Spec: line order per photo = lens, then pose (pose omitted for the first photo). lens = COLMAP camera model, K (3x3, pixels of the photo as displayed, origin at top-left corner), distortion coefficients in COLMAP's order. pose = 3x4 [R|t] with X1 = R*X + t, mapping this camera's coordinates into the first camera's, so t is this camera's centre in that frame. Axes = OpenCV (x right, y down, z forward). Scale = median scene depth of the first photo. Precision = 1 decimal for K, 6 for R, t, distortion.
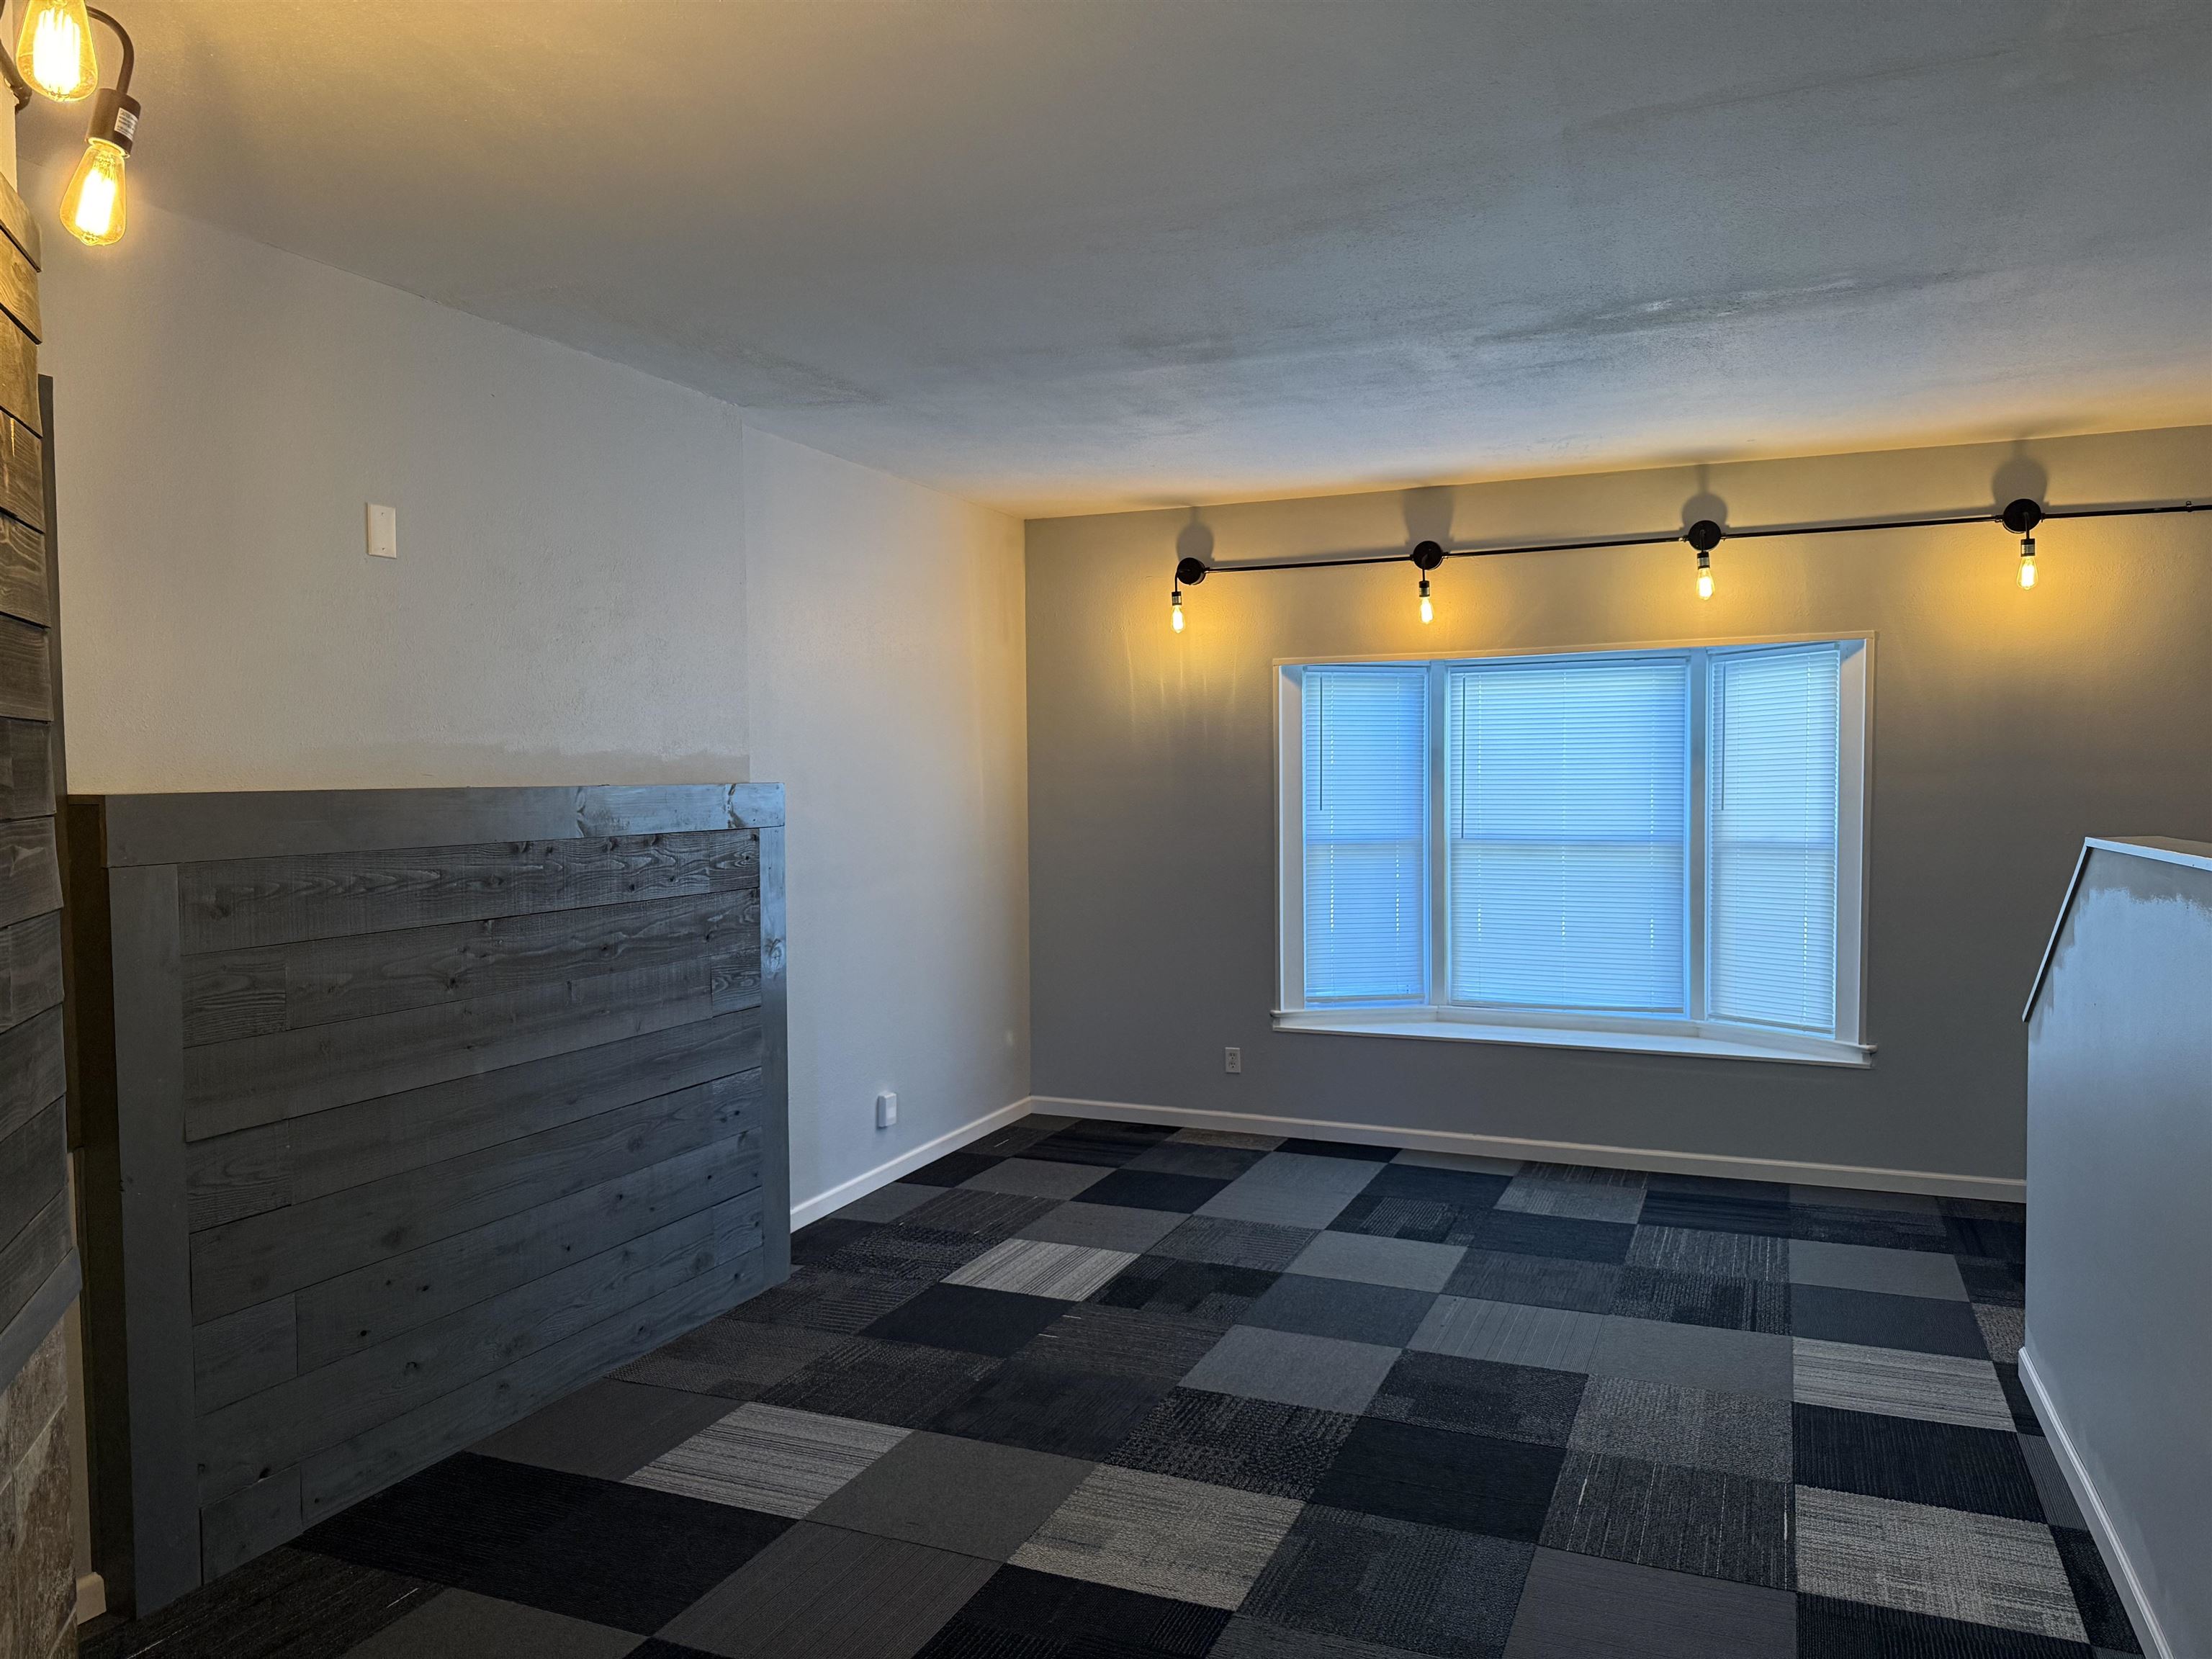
lens RADIAL K [[1534.7, 0, 1098.7], [0, 1534.7, 825.4], [0, 0, 1]] dist [0.003961, -0.027139]
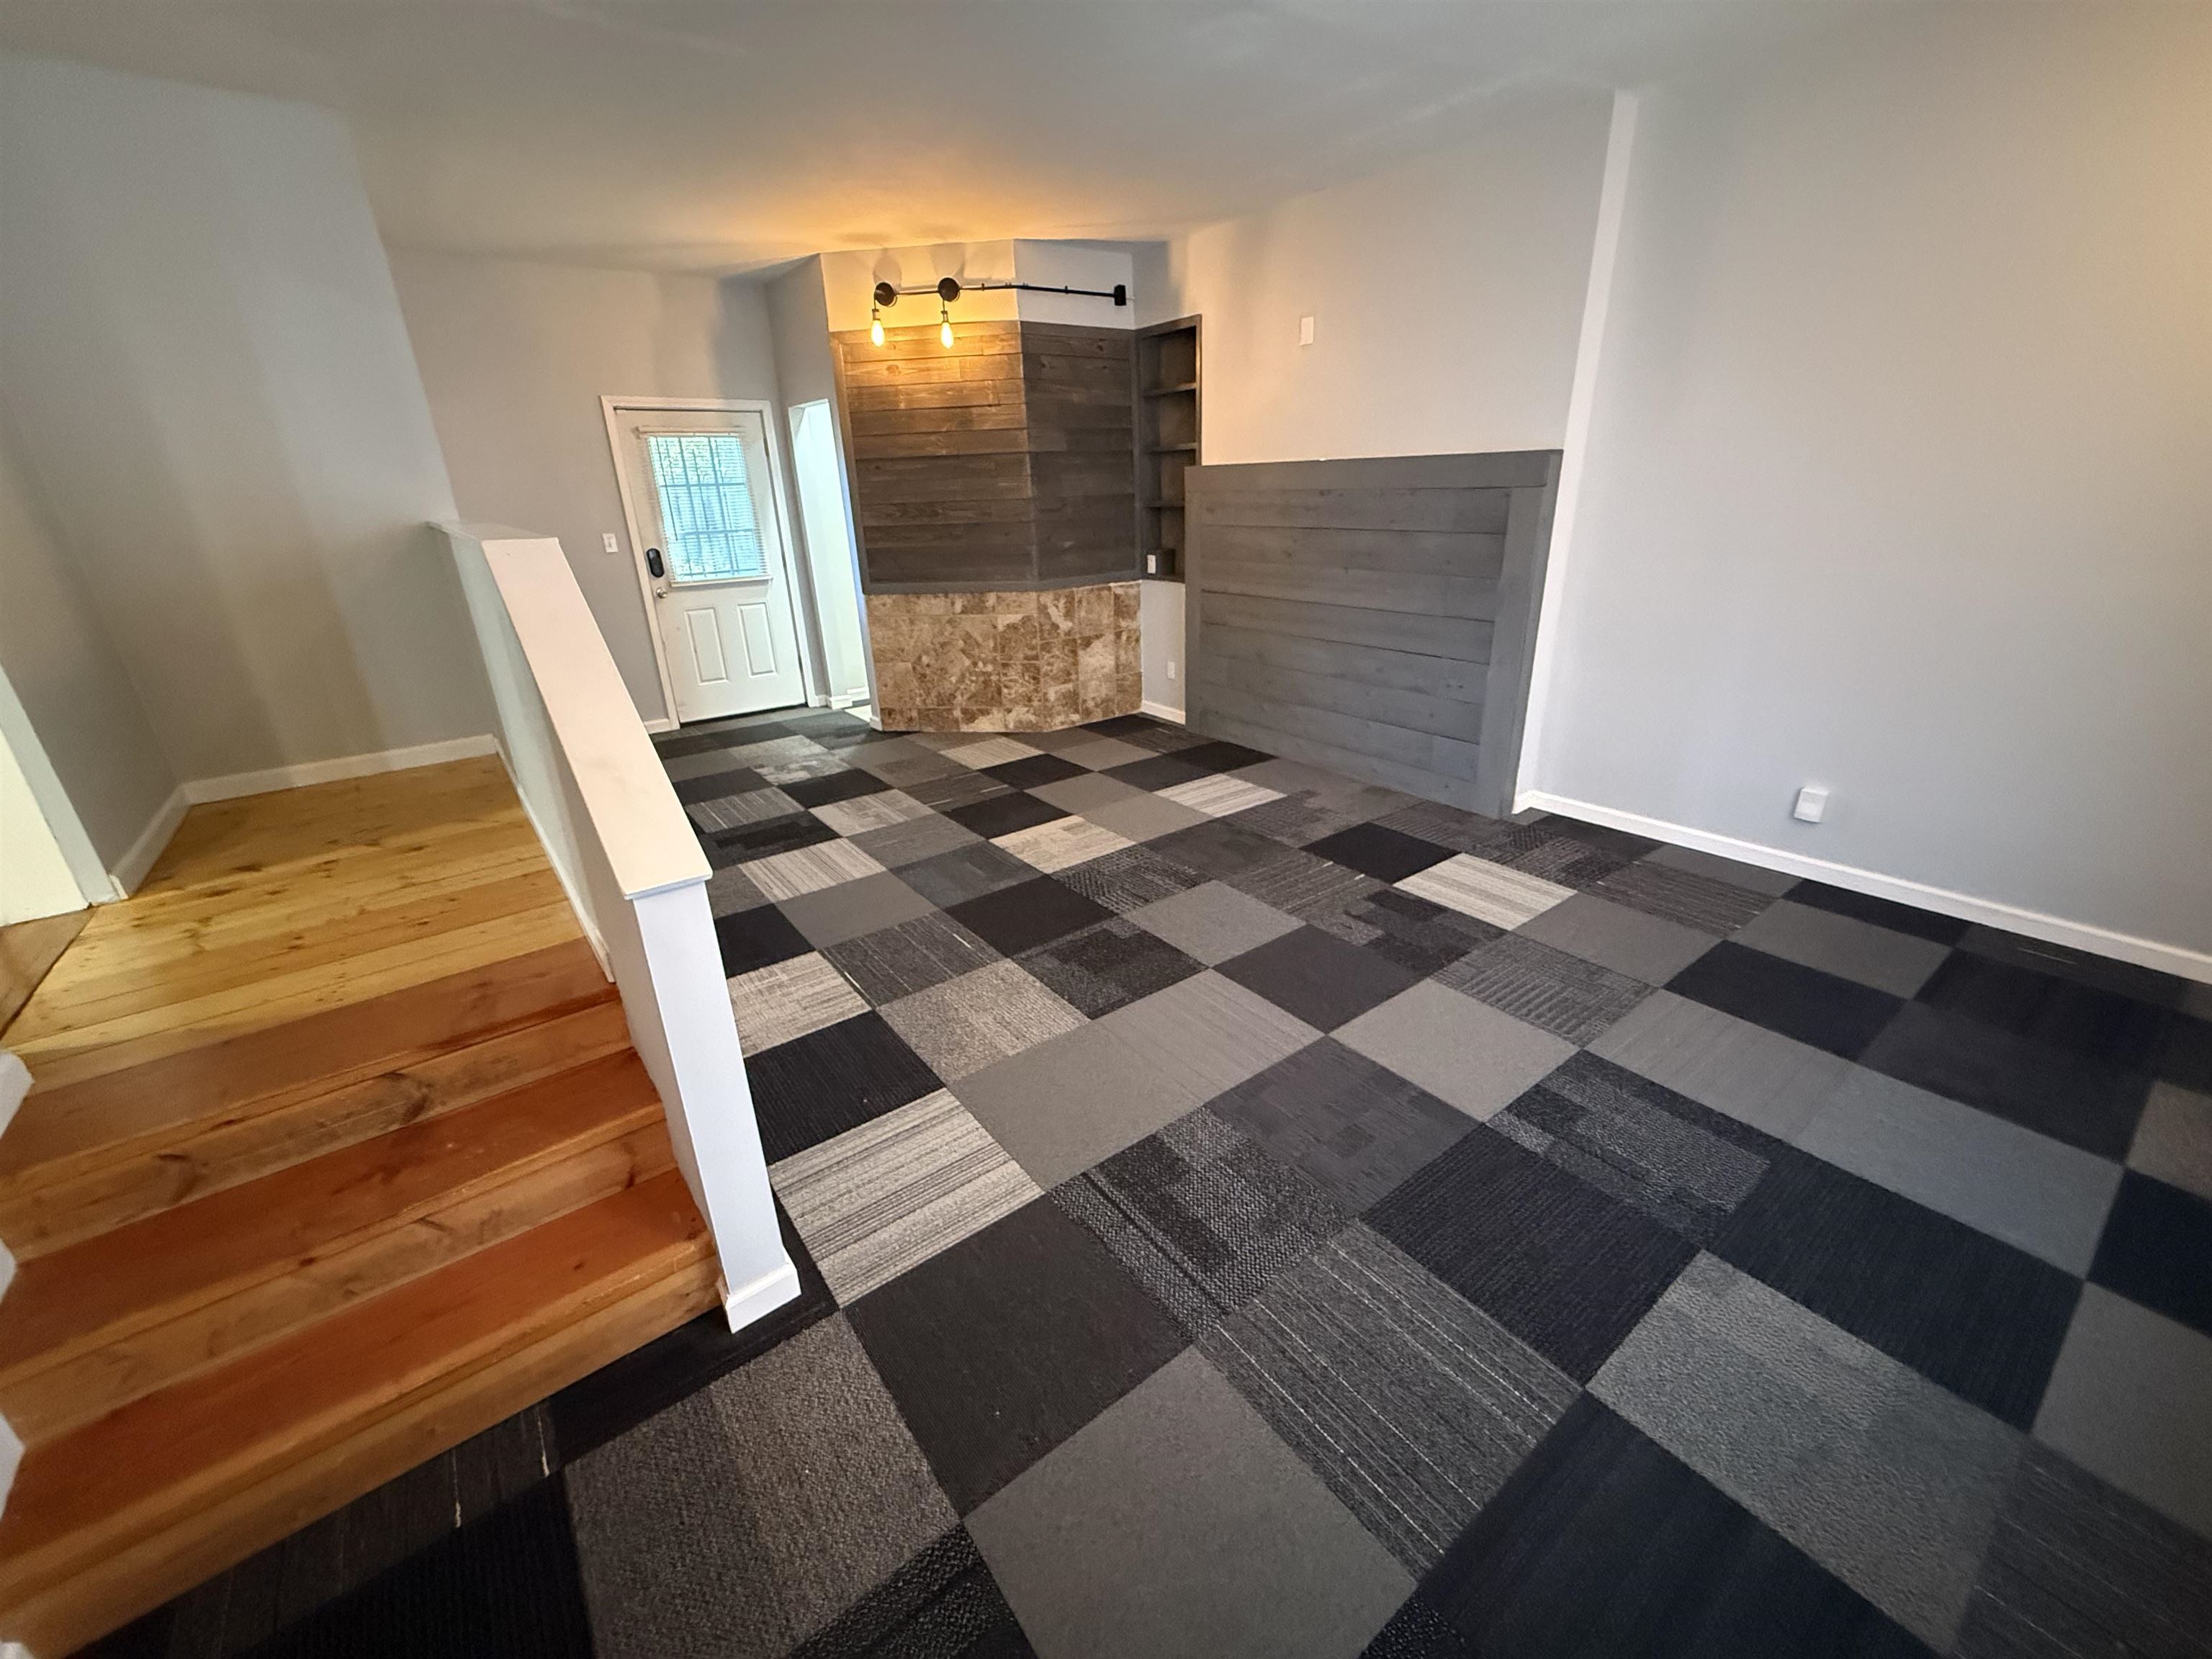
lens RADIAL K [[886.9, 0, 1107.0], [0, 886.9, 829.5], [0, 0, 1]] dist [0.001253, -0.001793]
pose [[-0.482629, 0.346941, -0.804178, 0.646699], [0.003490, 0.918949, 0.394361, -0.029450], [0.875818, 0.187524, -0.444722, 1.034615]]
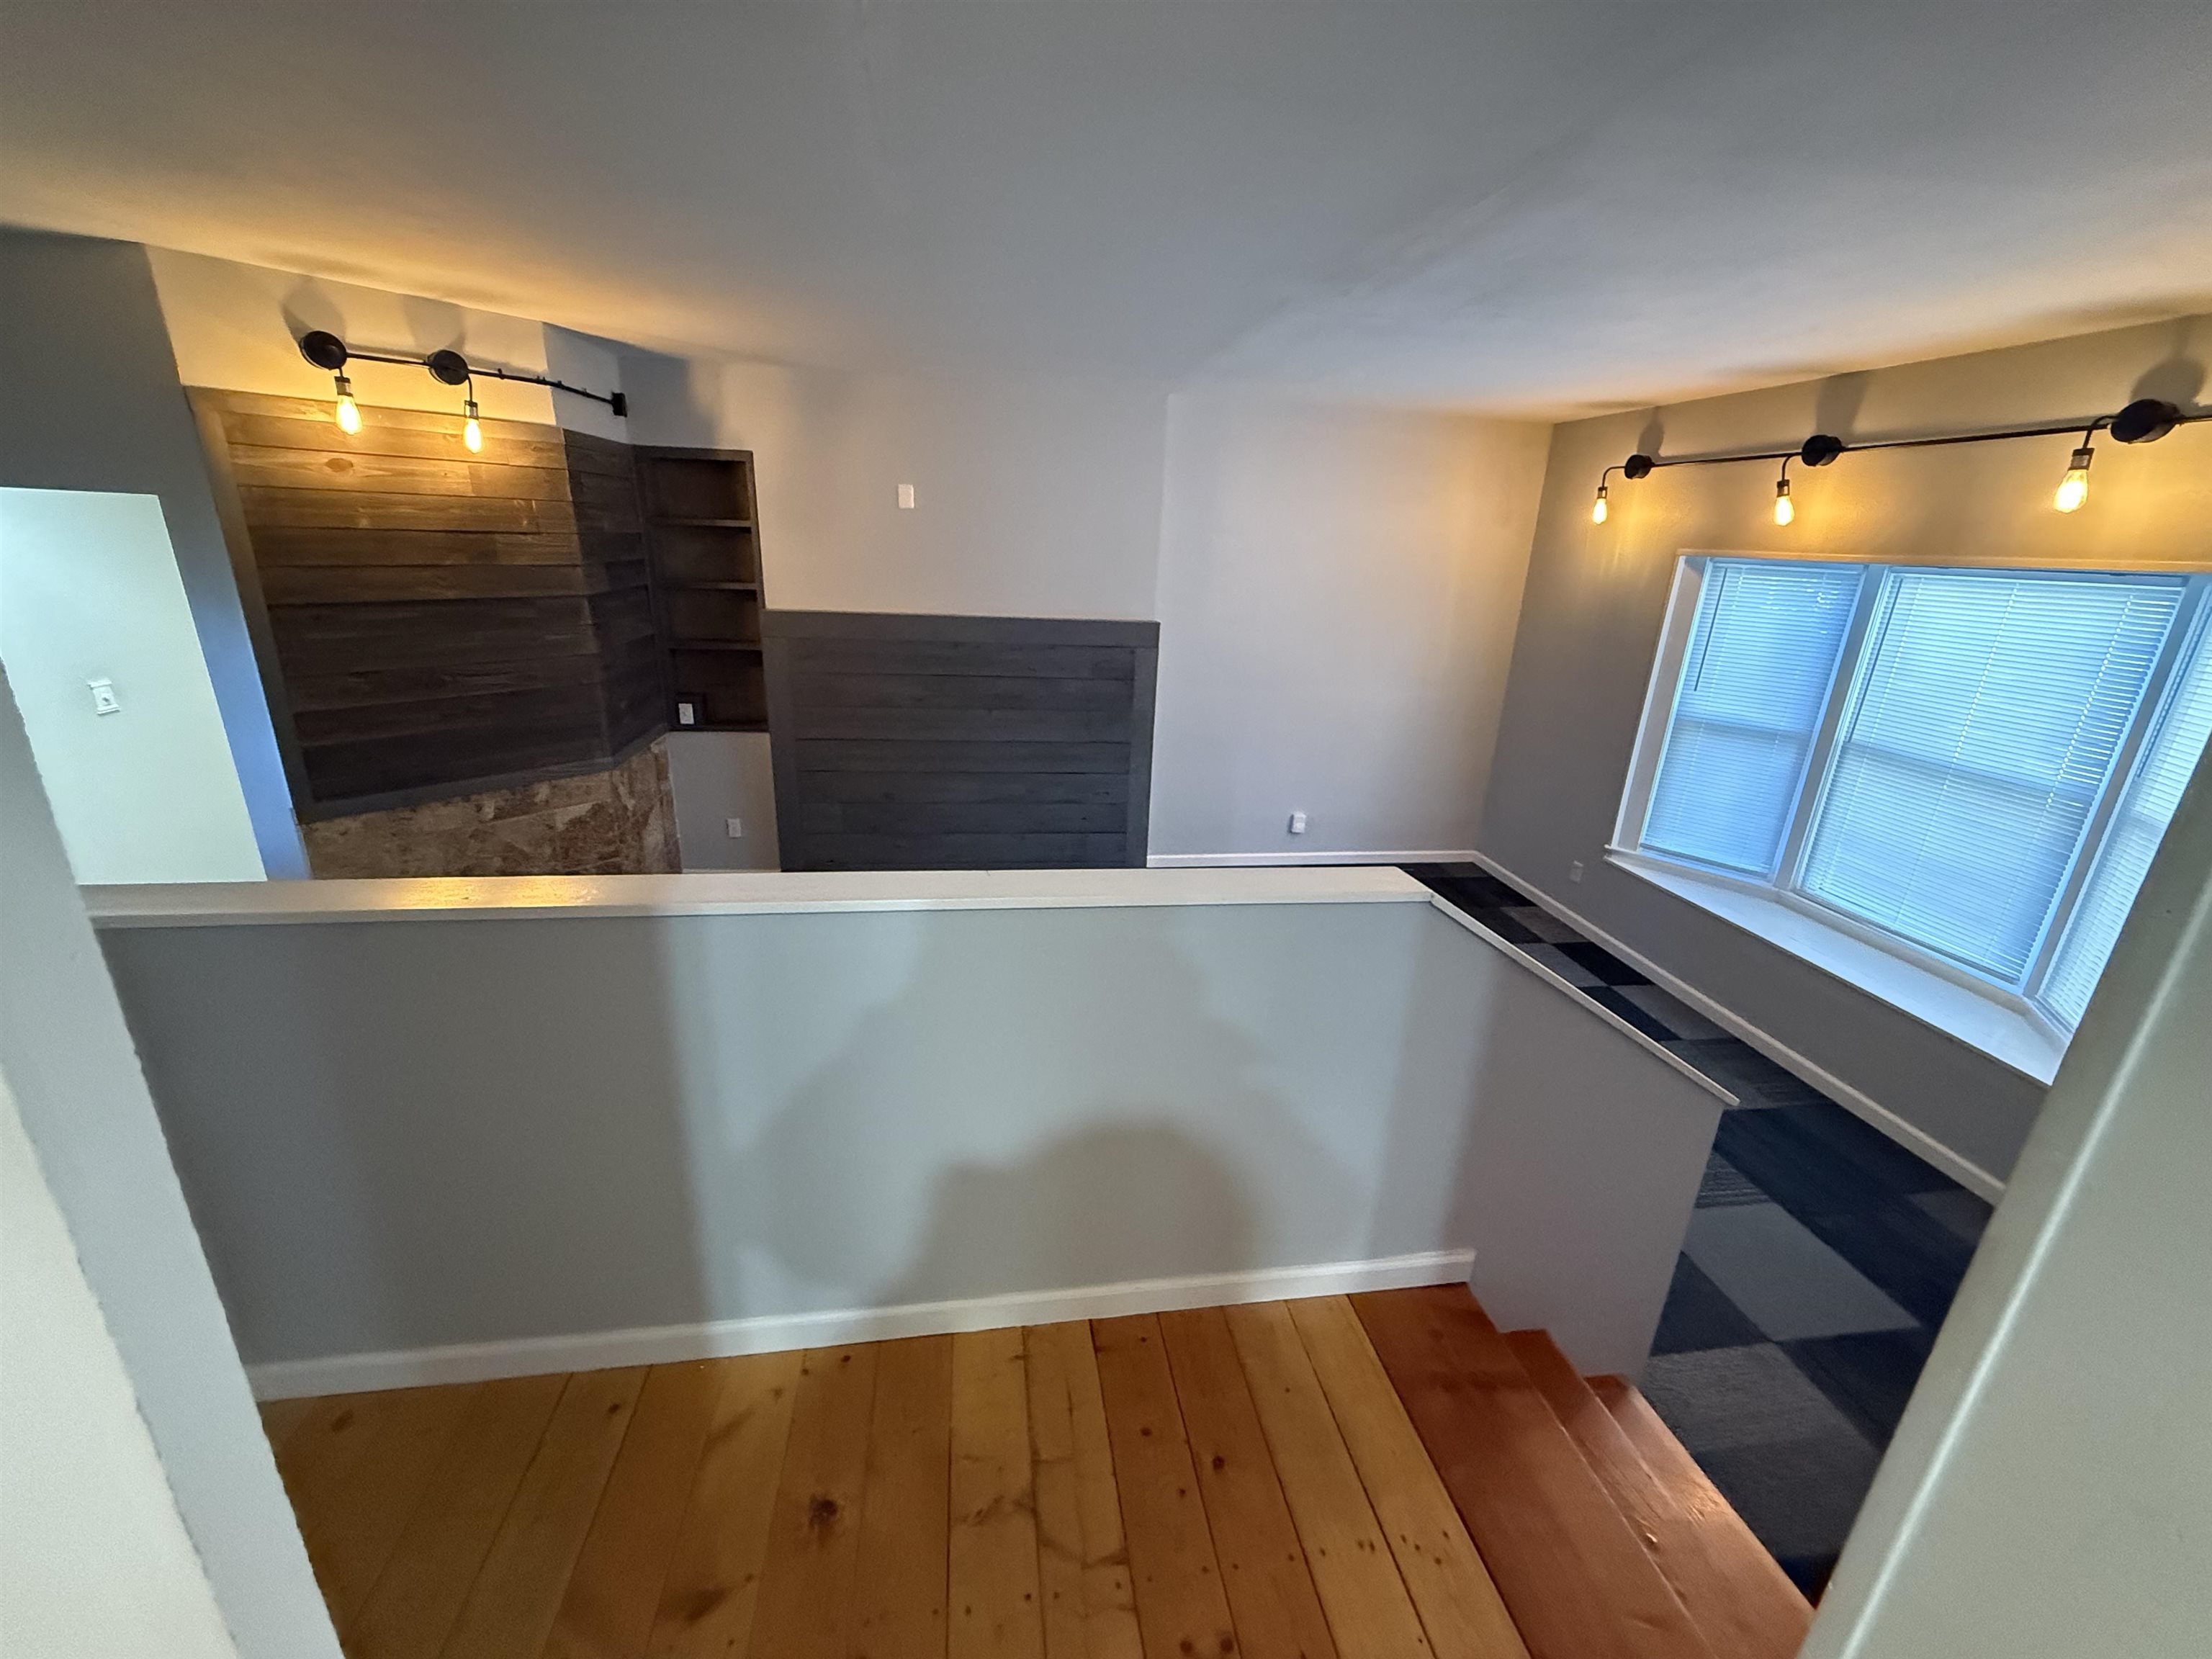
lens RADIAL K [[886.9, 0, 1089.4], [0, 886.9, 833.9], [0, 0, 1]] dist [0.001253, -0.001793]
pose [[0.525108, 0.304317, -0.794766, 0.619879], [-0.079128, 0.947294, 0.310440, -0.104569], [0.847349, -0.100127, 0.521512, 0.361336]]
